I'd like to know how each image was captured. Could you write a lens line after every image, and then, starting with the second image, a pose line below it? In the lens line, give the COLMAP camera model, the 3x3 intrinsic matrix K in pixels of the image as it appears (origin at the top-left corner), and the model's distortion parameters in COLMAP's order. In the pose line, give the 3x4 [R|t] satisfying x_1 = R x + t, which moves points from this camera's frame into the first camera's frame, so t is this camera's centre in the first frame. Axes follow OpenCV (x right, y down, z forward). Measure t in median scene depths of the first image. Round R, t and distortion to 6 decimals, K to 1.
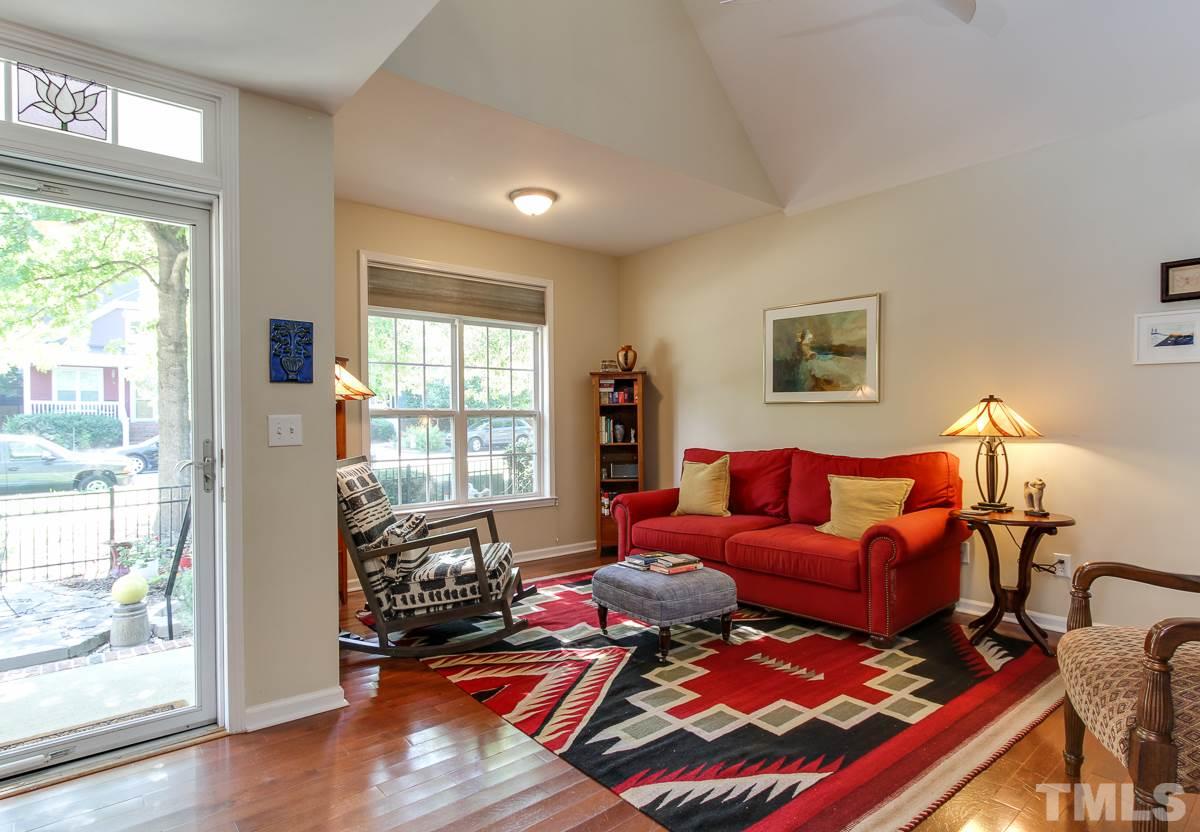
lens RADIAL K [[650.4, 0, 593.6], [0, 650.4, 428.2], [0, 0, 1]] dist [-0.006489, -0.001566]
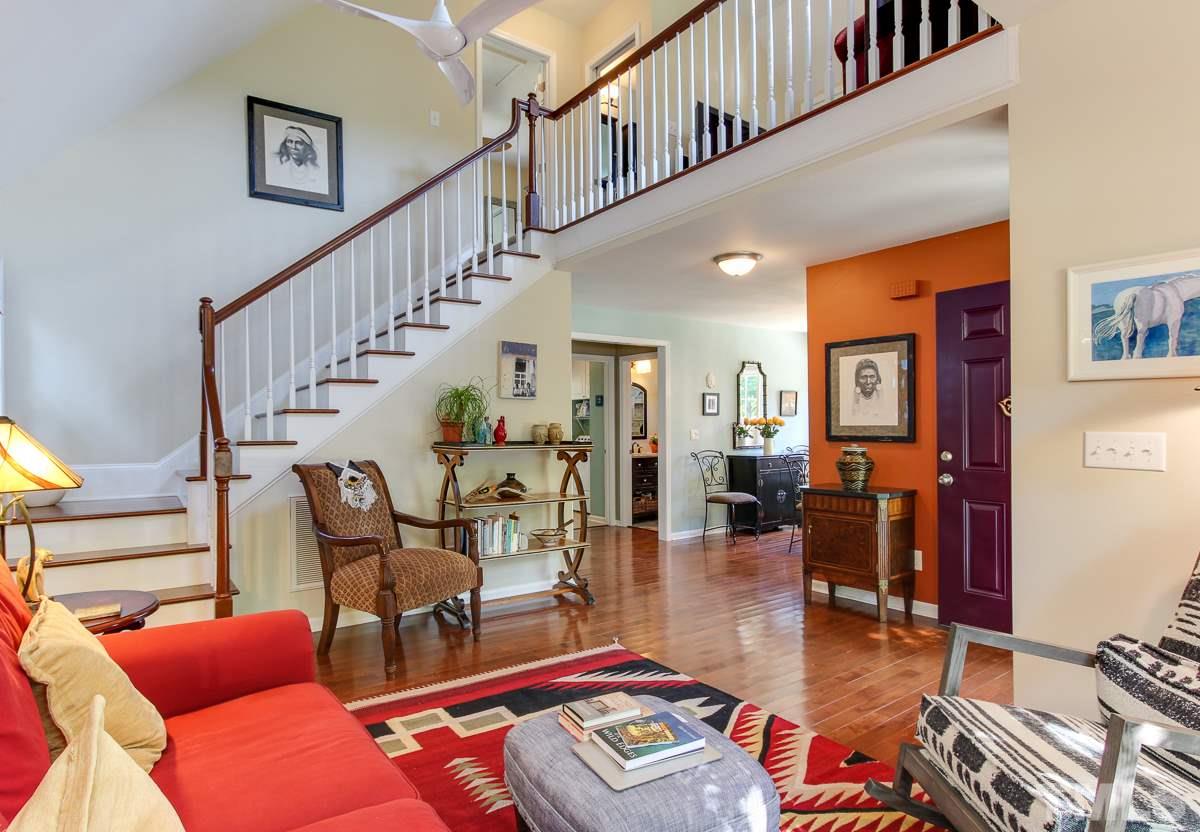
lens RADIAL K [[650.4, 0, 593.6], [0, 650.4, 428.2], [0, 0, 1]] dist [-0.006489, -0.001566]
pose [[-0.997338, 0.020022, 0.070119, 0.118310], [0.020572, 0.999763, 0.007130, -0.042344], [-0.069960, 0.008553, -0.997513, 1.938222]]
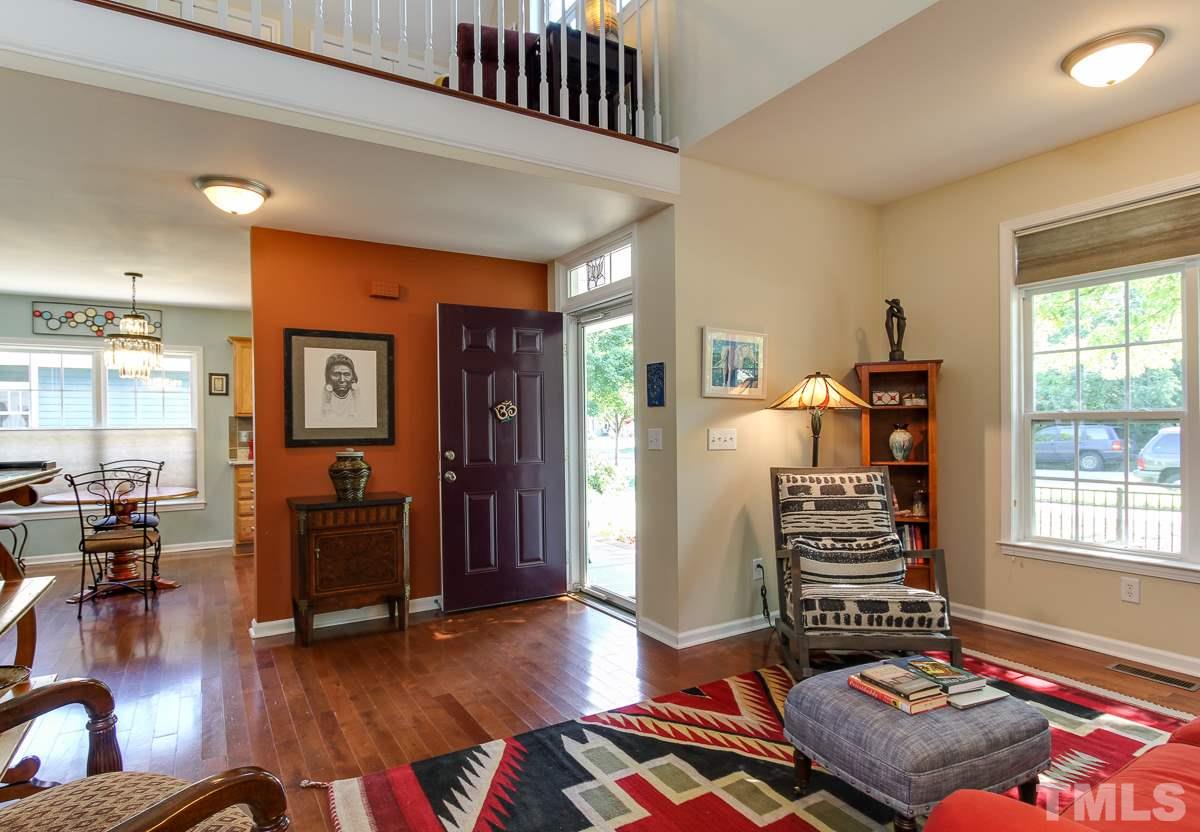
lens RADIAL K [[650.4, 0, 593.6], [0, 650.4, 428.2], [0, 0, 1]] dist [-0.006489, -0.001566]
pose [[-0.156280, 0.020081, -0.987509, 0.938611], [0.005157, 0.999796, 0.019515, -0.048160], [0.987699, -0.002042, -0.156352, 1.035894]]
